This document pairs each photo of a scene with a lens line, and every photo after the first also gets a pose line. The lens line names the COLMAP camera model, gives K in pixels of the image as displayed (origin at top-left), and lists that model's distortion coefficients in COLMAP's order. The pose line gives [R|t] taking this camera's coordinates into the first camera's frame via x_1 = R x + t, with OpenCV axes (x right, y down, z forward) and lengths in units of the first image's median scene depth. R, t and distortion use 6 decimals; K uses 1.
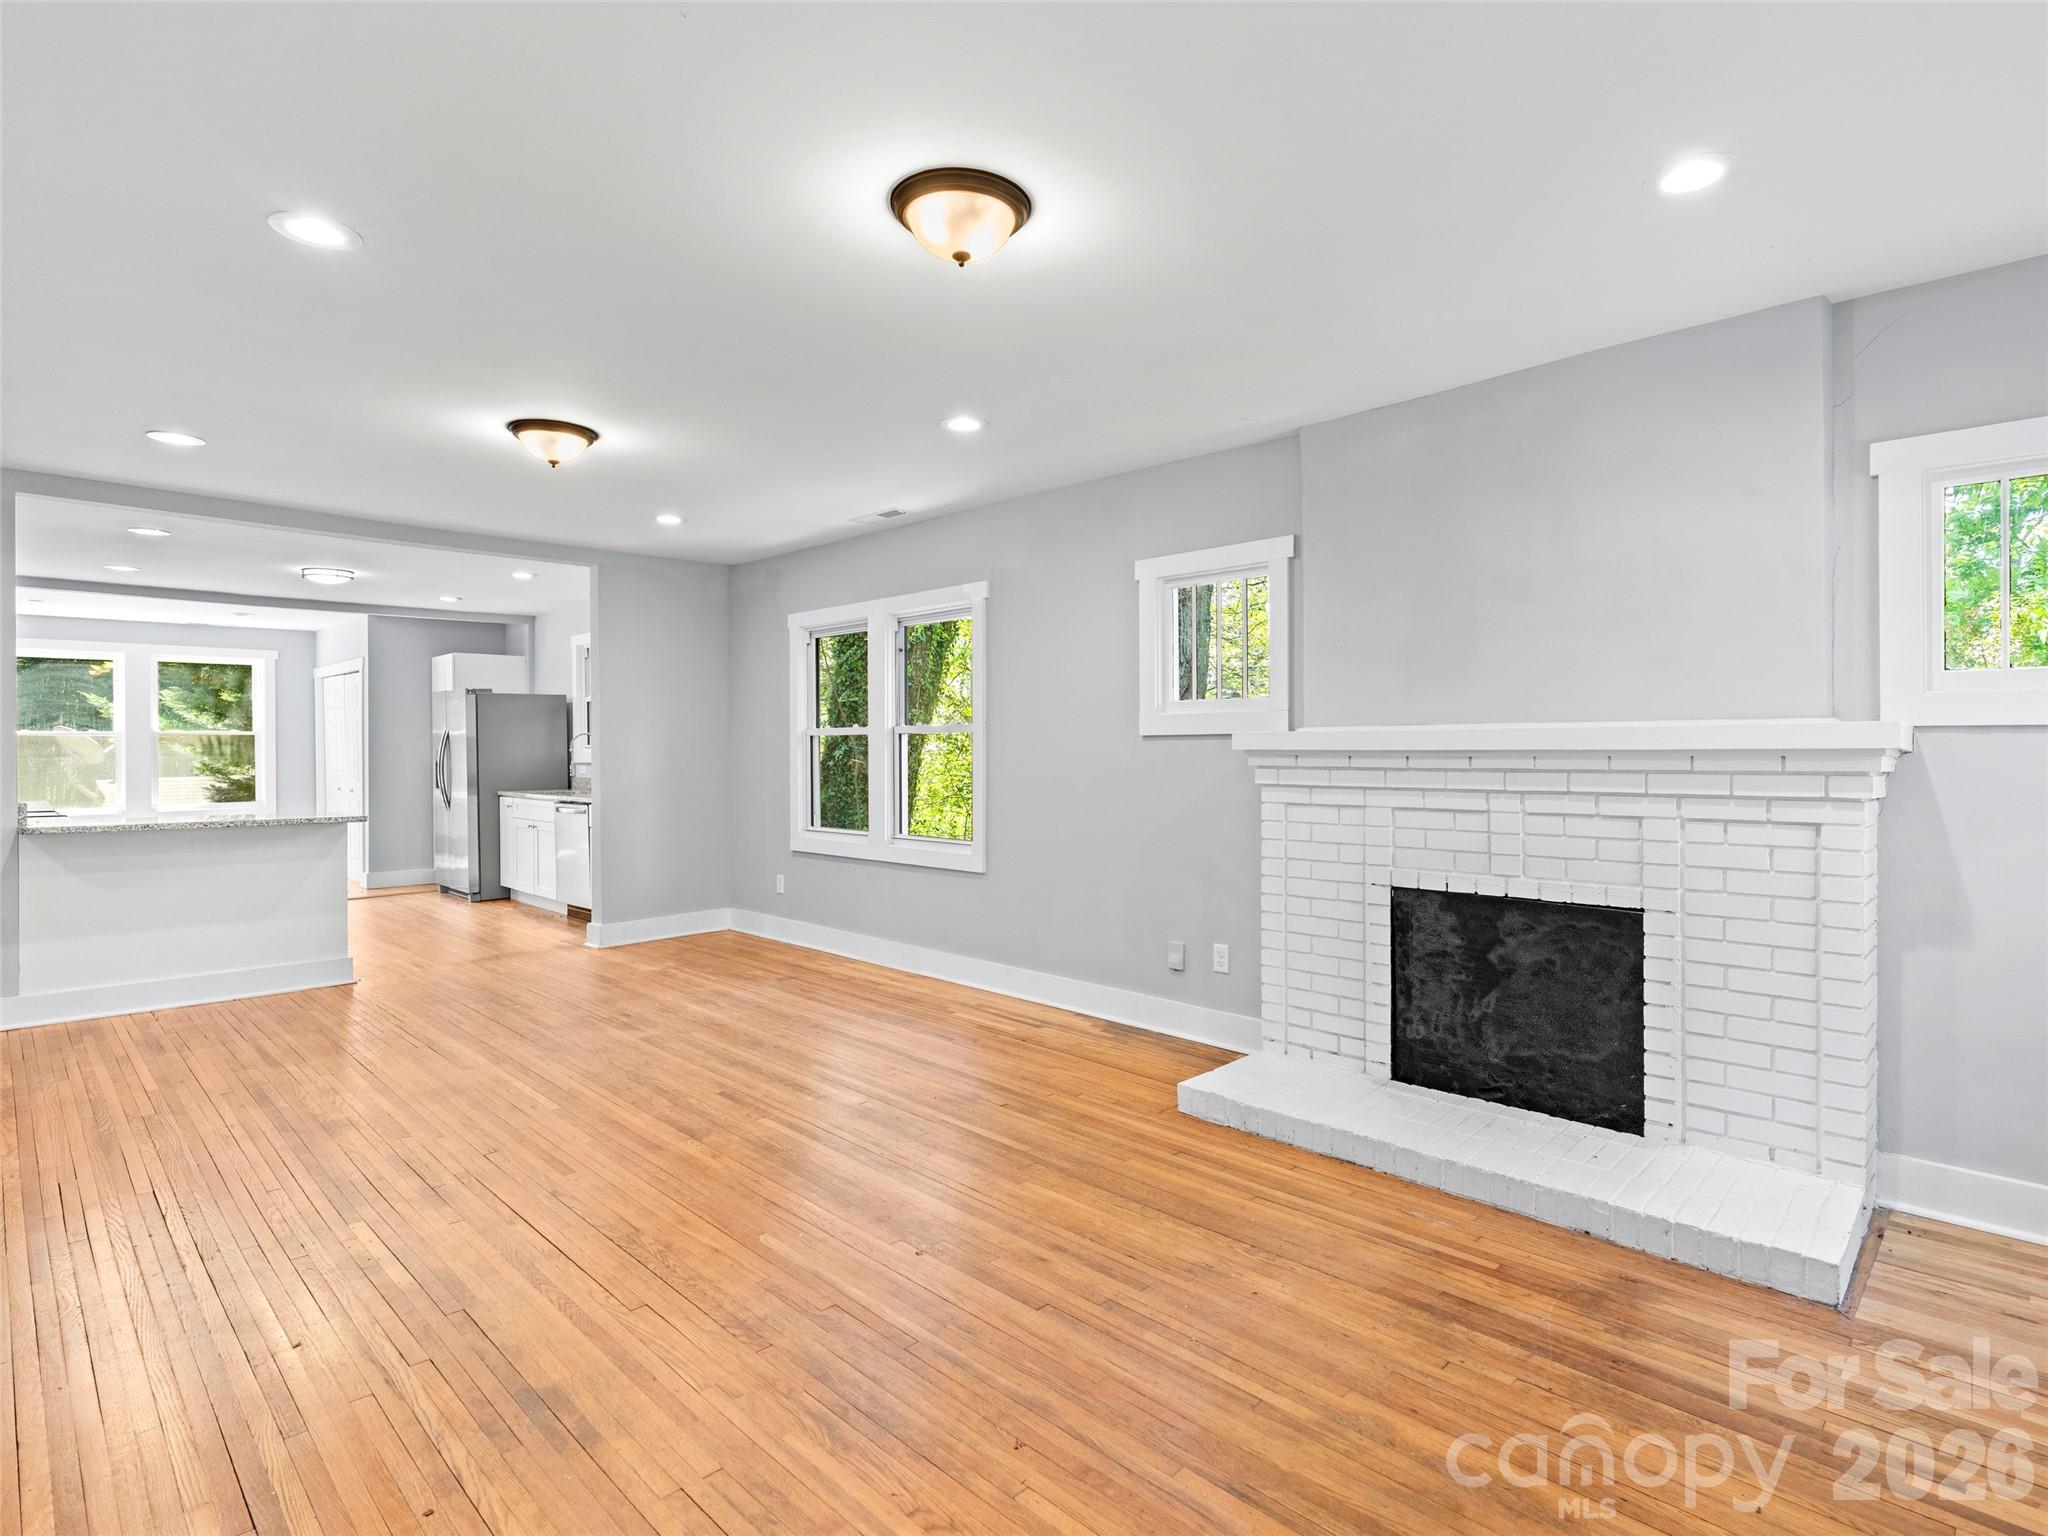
lens RADIAL K [[1037.2, 0, 1039.2], [0, 1037.2, 766.0], [0, 0, 1]] dist [-0.014364, 0.005556]
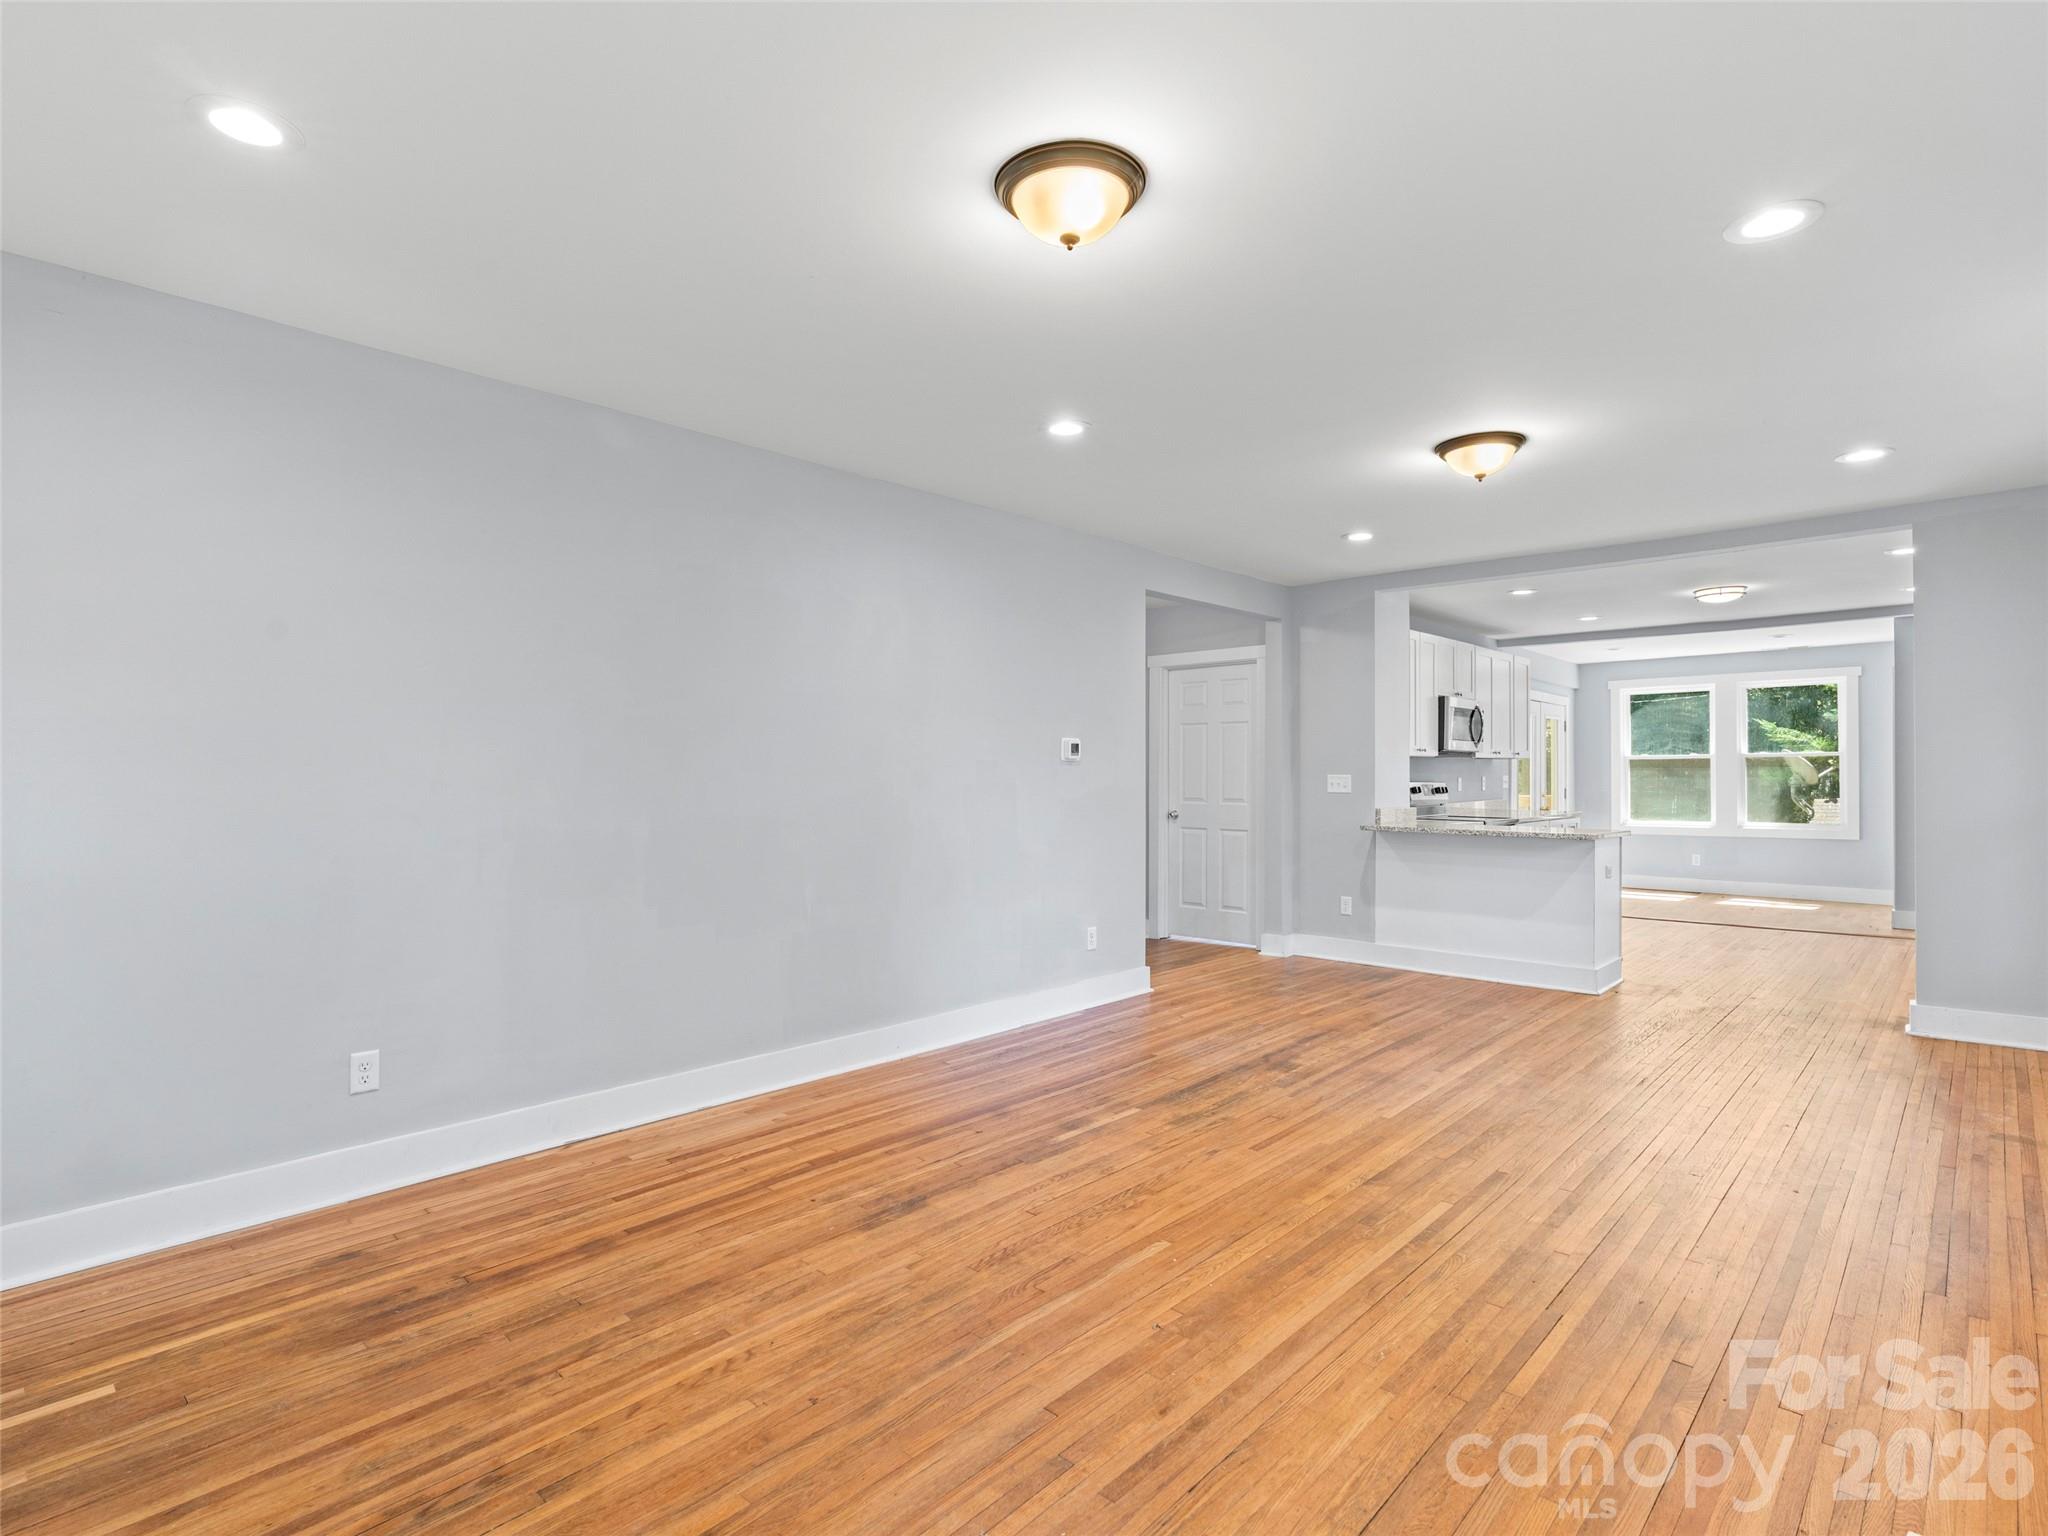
lens RADIAL K [[1037.2, 0, 1023.9], [0, 1037.2, 772.5], [0, 0, 1]] dist [-0.014364, 0.005556]
pose [[0.018339, -0.001361, -0.999831, 0.547593], [-0.013335, 0.999910, -0.001605, -0.006332], [0.999743, 0.013362, 0.018319, 0.603179]]
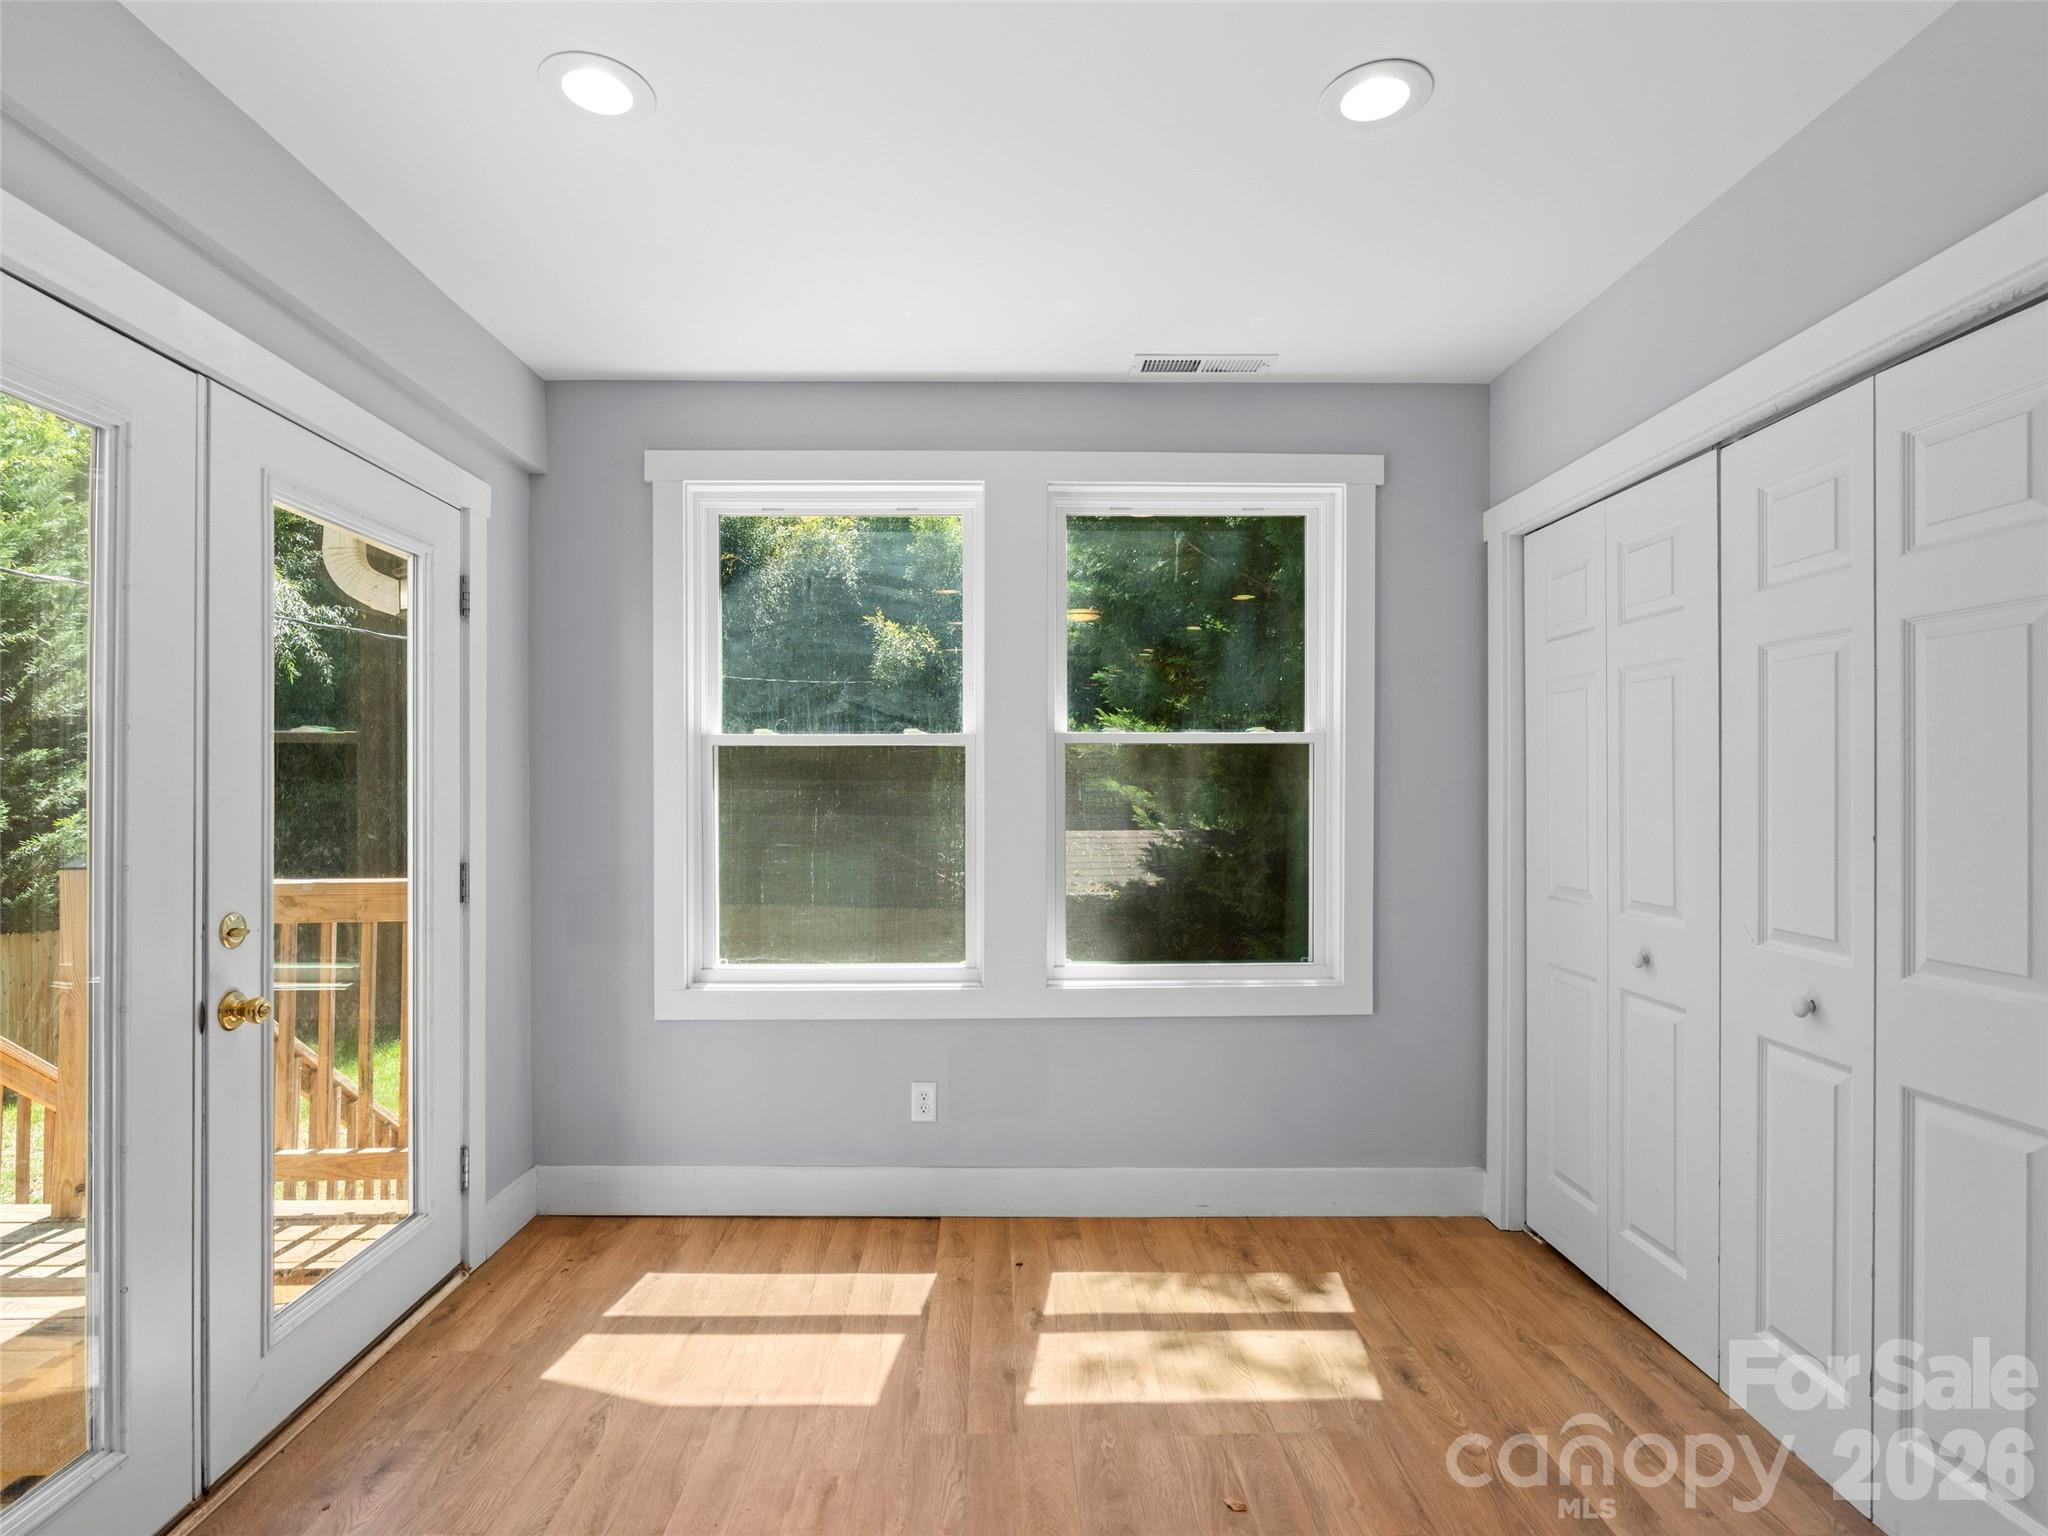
lens RADIAL K [[1037.2, 0, 1004.4], [0, 1037.2, 795.6], [0, 0, 1]] dist [-0.014364, 0.005556]
pose [[0.694770, 0.008177, -0.719186, -1.690778], [-0.015433, 0.999875, -0.003541, -0.034143], [0.719067, 0.013560, 0.694809, 2.024433]]
